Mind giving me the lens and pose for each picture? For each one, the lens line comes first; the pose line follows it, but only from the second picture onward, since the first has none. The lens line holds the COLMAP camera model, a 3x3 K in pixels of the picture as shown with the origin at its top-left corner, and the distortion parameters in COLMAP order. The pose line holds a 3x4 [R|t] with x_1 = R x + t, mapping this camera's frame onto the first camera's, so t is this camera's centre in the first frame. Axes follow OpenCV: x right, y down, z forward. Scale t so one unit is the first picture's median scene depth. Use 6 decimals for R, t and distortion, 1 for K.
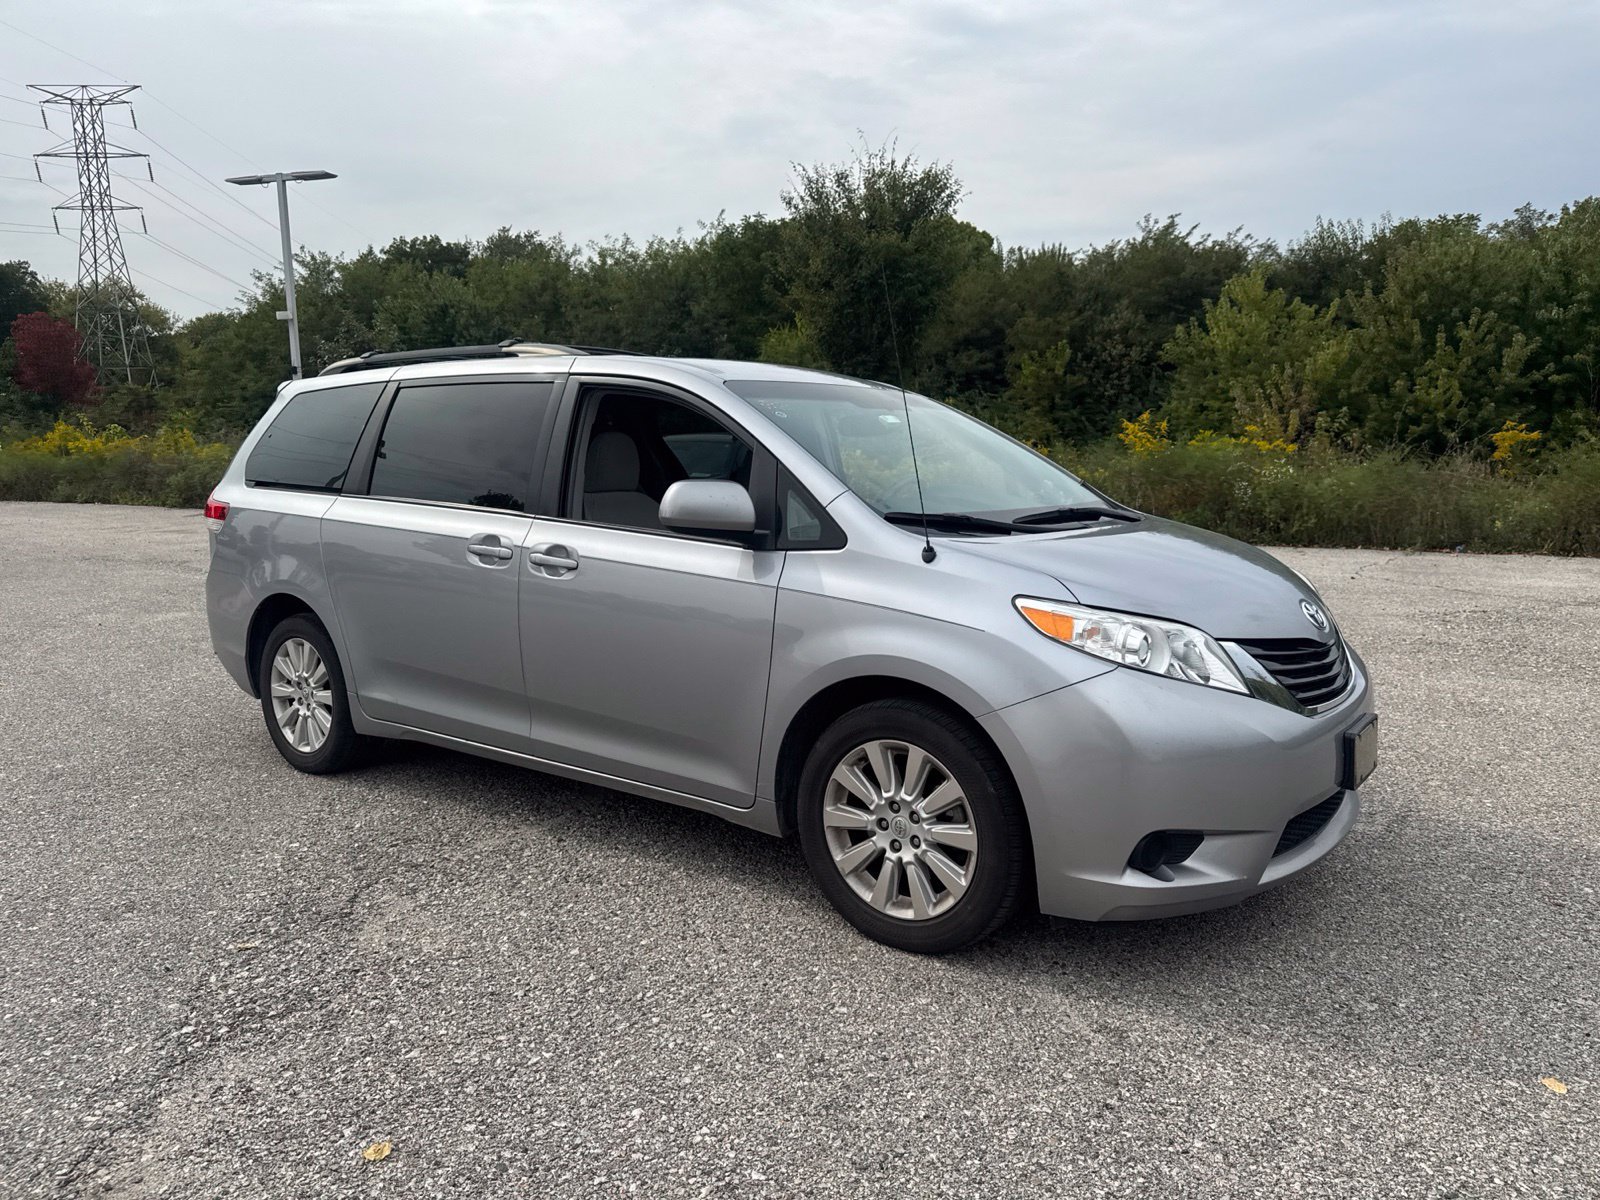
lens RADIAL K [[1123.2, 0, 805.0], [0, 1123.2, 614.1], [0, 0, 1]] dist [0.032468, -0.046847]
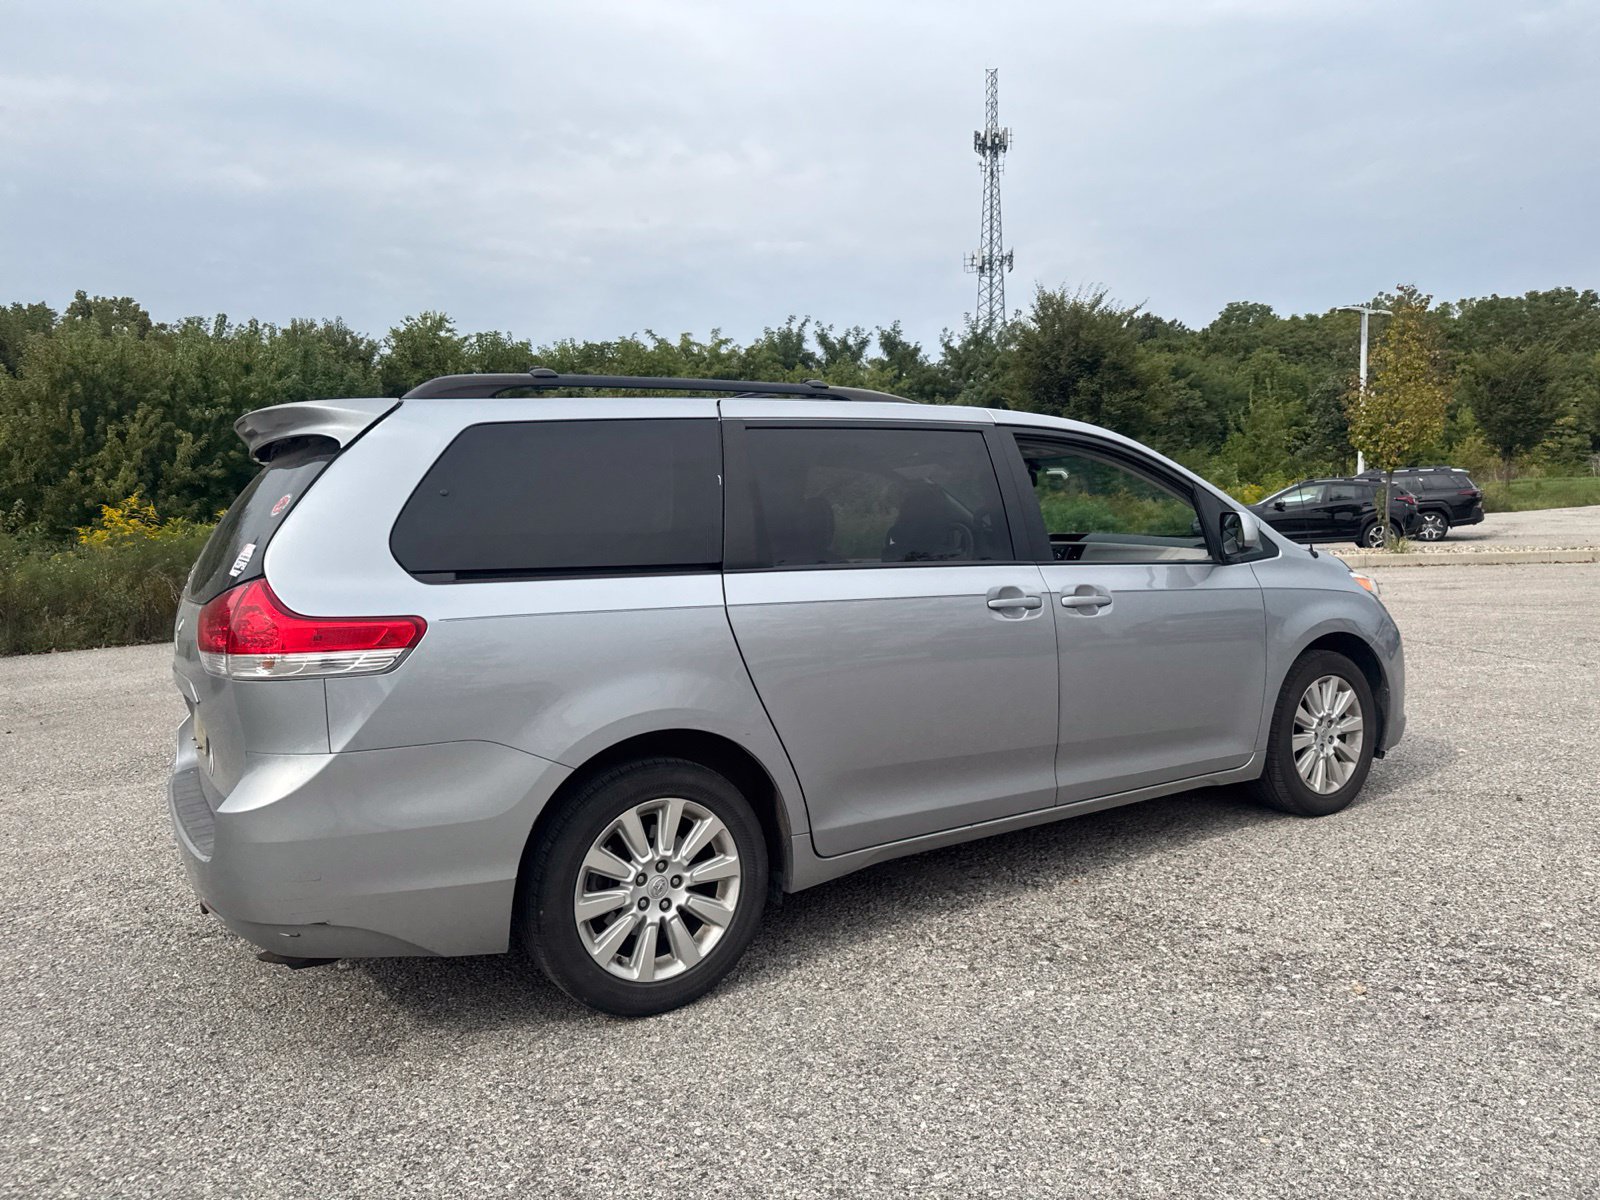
lens RADIAL K [[1123.2, 0, 810.1], [0, 1123.2, 600.1], [0, 0, 1]] dist [0.032468, -0.046847]
pose [[0.356245, -0.080627, 0.930908, -1.055320], [0.171193, 0.985038, 0.019803, -0.092747], [-0.918576, 0.152310, 0.364718, 0.707181]]
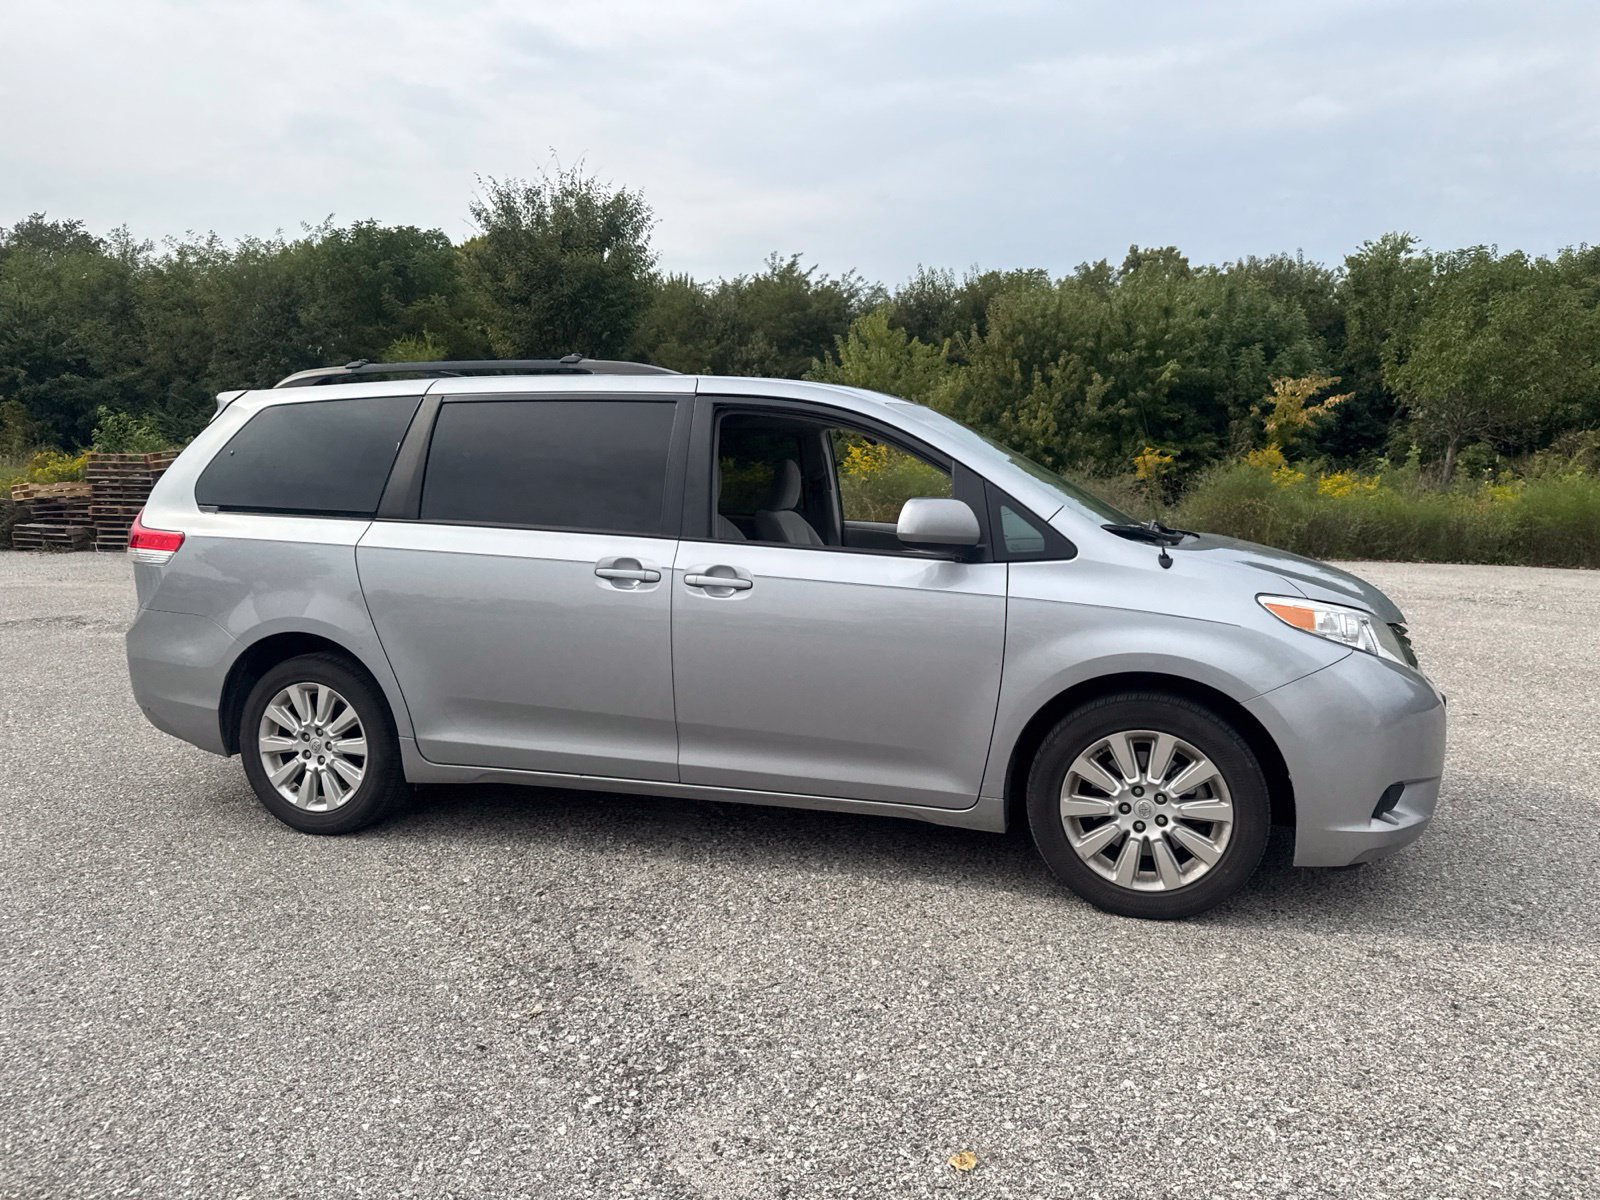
lens RADIAL K [[1123.2, 0, 806.7], [0, 1123.2, 609.8], [0, 0, 1]] dist [0.032468, -0.046847]
pose [[0.939834, -0.040011, 0.339281, -0.400812], [0.047857, 0.998745, -0.014785, -0.004006], [-0.338264, 0.030133, 0.940569, 0.041536]]
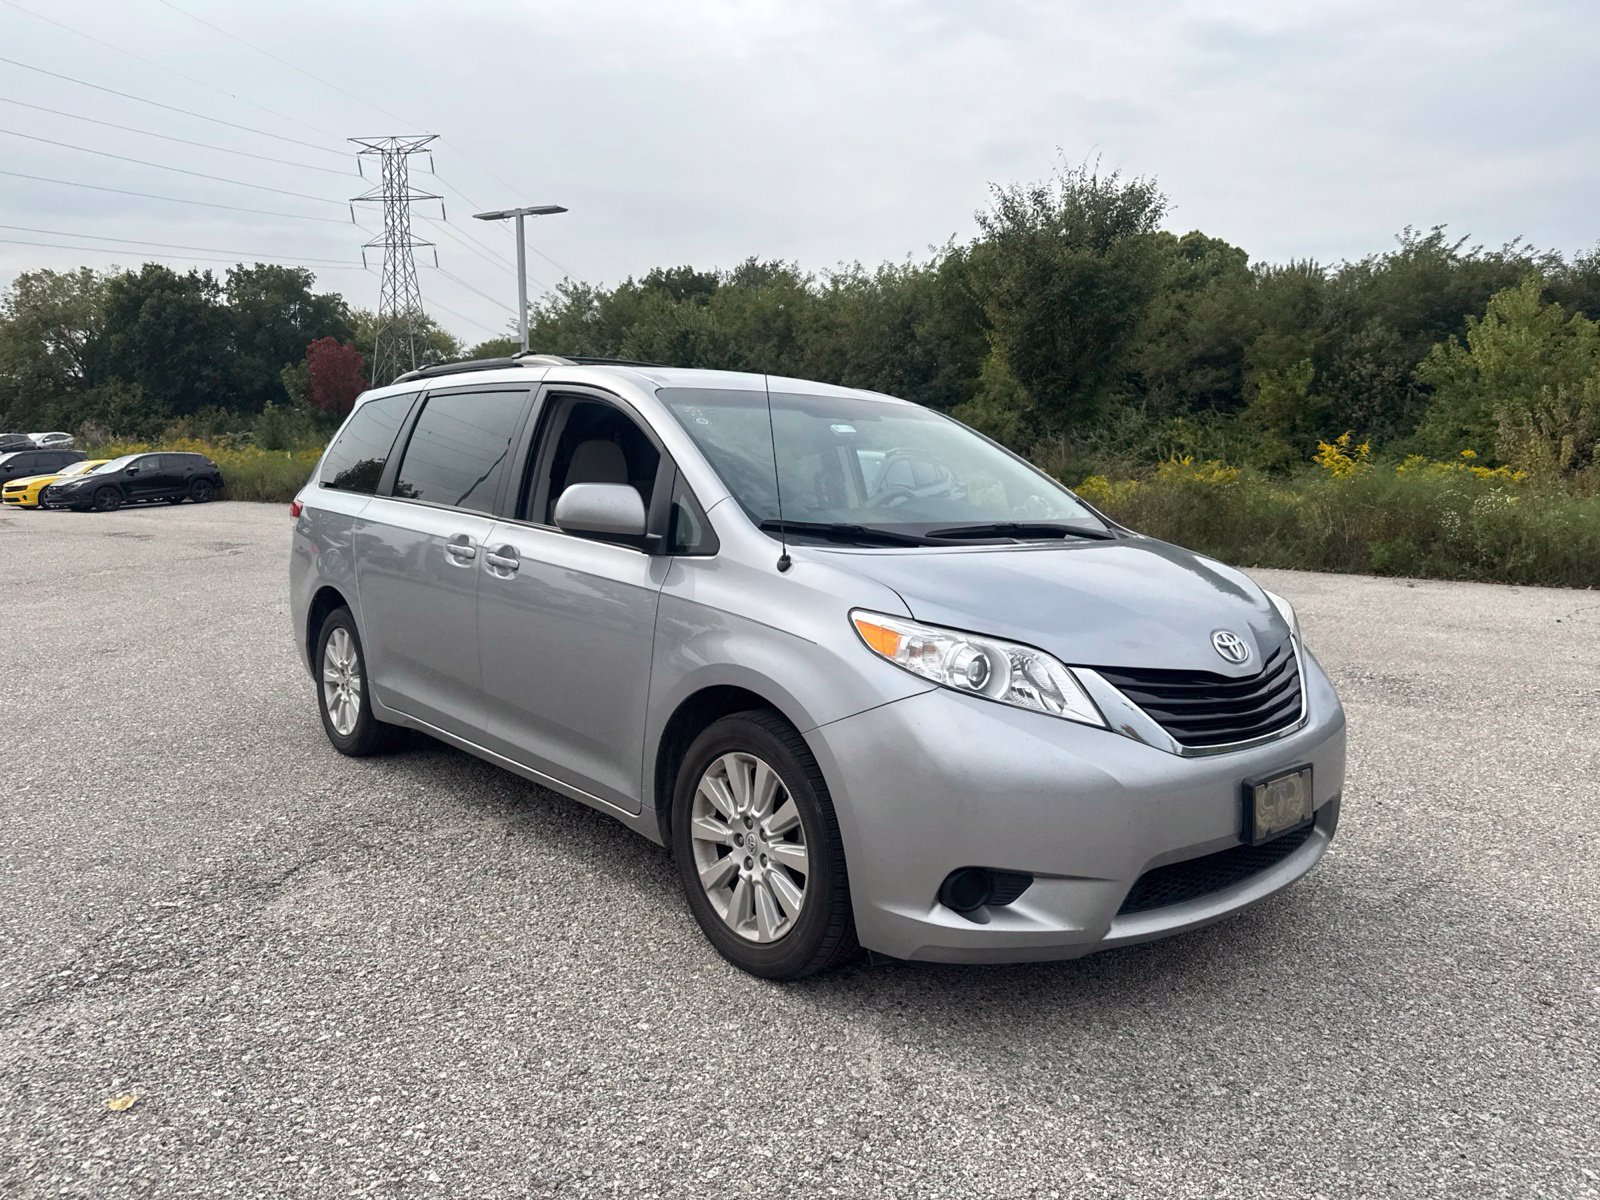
lens RADIAL K [[1123.2, 0, 811.5], [0, 1123.2, 592.0], [0, 0, 1]] dist [0.032468, -0.046847]
pose [[0.978916, 0.038397, -0.200620, 0.214916], [-0.045814, 0.998422, -0.032460, 0.001449], [0.199057, 0.040966, 0.979131, 0.036153]]
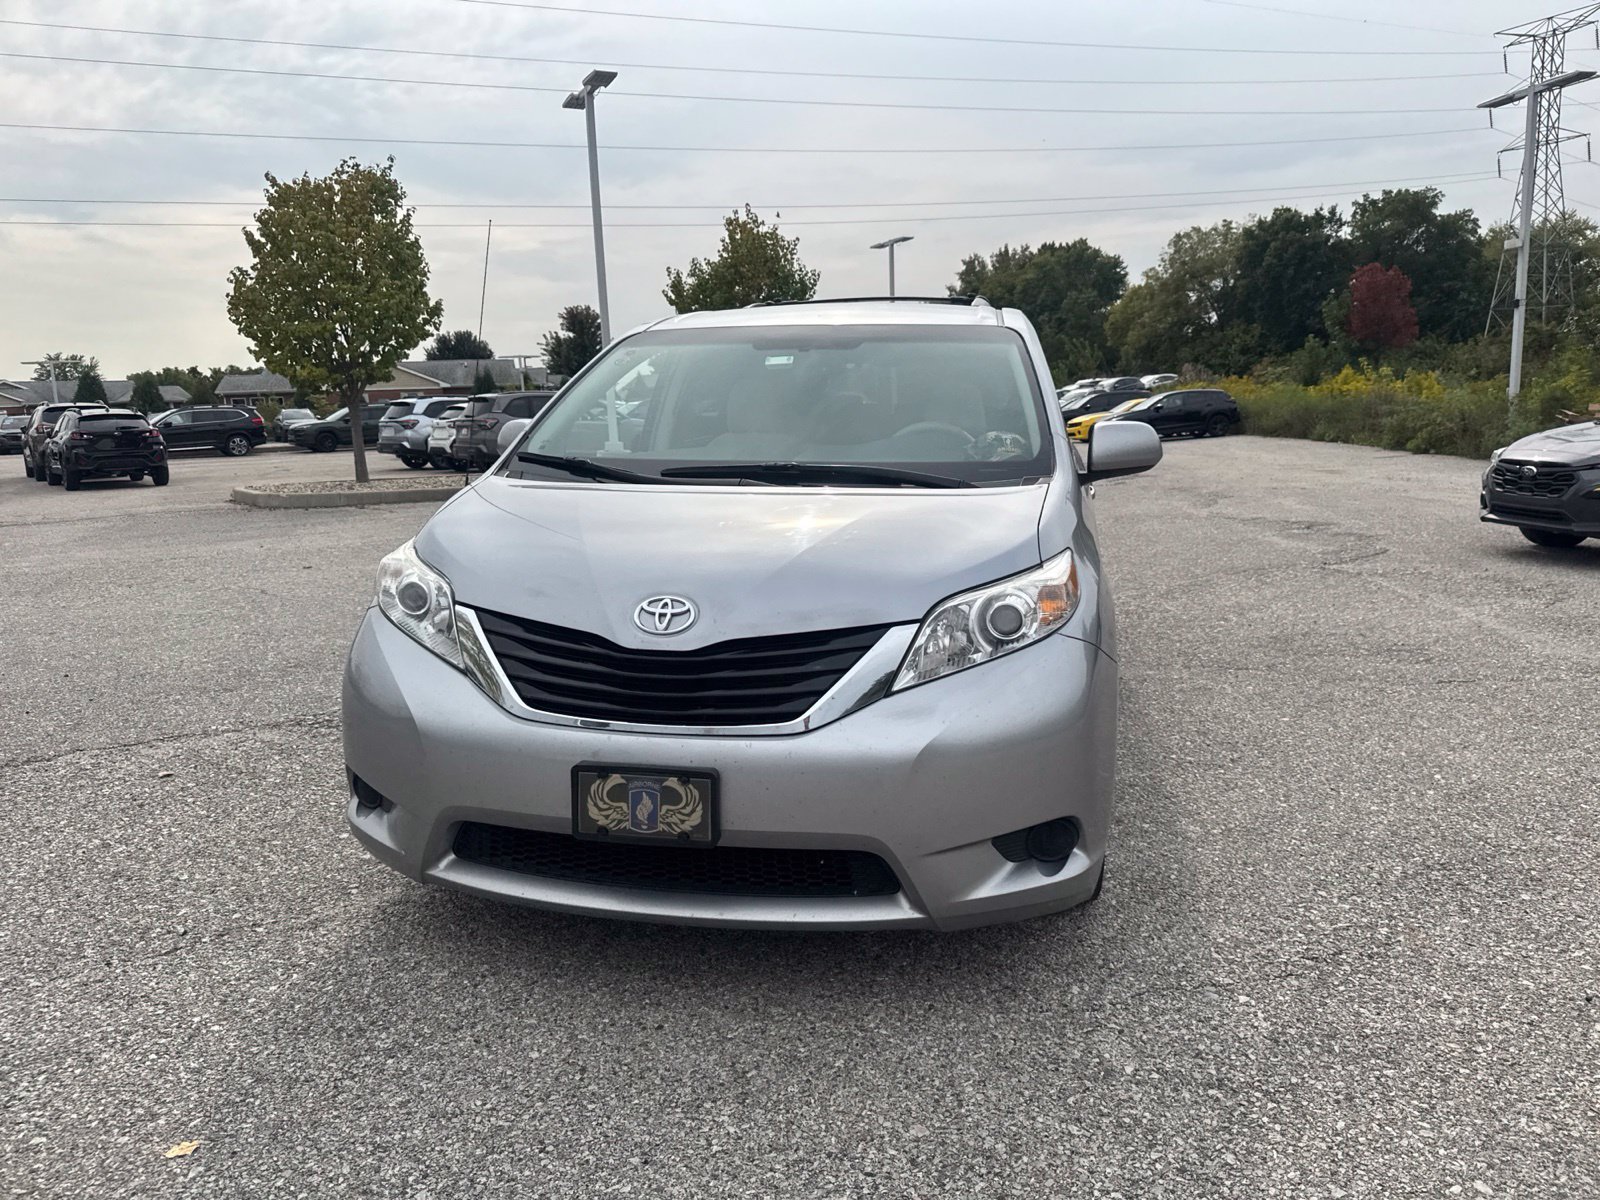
lens RADIAL K [[1123.2, 0, 809.9], [0, 1123.2, 596.8], [0, 0, 1]] dist [0.032468, -0.046847]
pose [[0.423865, 0.154945, -0.892374, 0.820298], [-0.123123, 0.985970, 0.112715, -0.075759], [0.897318, 0.062096, 0.436995, 0.539989]]
